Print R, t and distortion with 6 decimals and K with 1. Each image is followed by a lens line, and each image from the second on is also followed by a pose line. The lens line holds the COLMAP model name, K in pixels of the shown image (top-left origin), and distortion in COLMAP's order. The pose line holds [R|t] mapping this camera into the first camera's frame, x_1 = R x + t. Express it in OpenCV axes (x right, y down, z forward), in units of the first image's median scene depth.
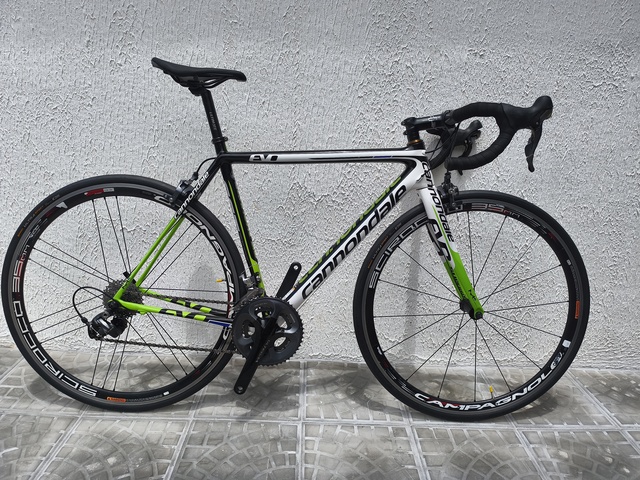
lens RADIAL K [[444.9, 0, 329.2], [0, 444.9, 240.5], [0, 0, 1]] dist [0.040638, -0.053069]
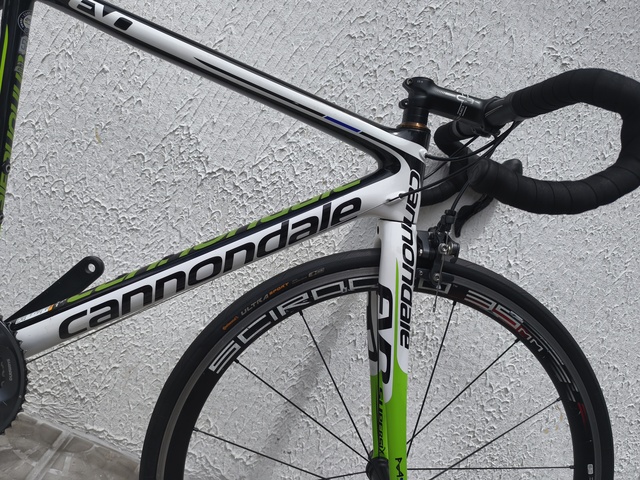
lens RADIAL K [[444.9, 0, 329.2], [0, 444.9, 240.5], [0, 0, 1]] dist [0.040638, -0.053069]
pose [[0.909982, 0.404783, 0.089903, 0.111244], [-0.396585, 0.912935, -0.096277, -0.023228], [-0.121047, 0.051957, 0.991286, 0.522960]]
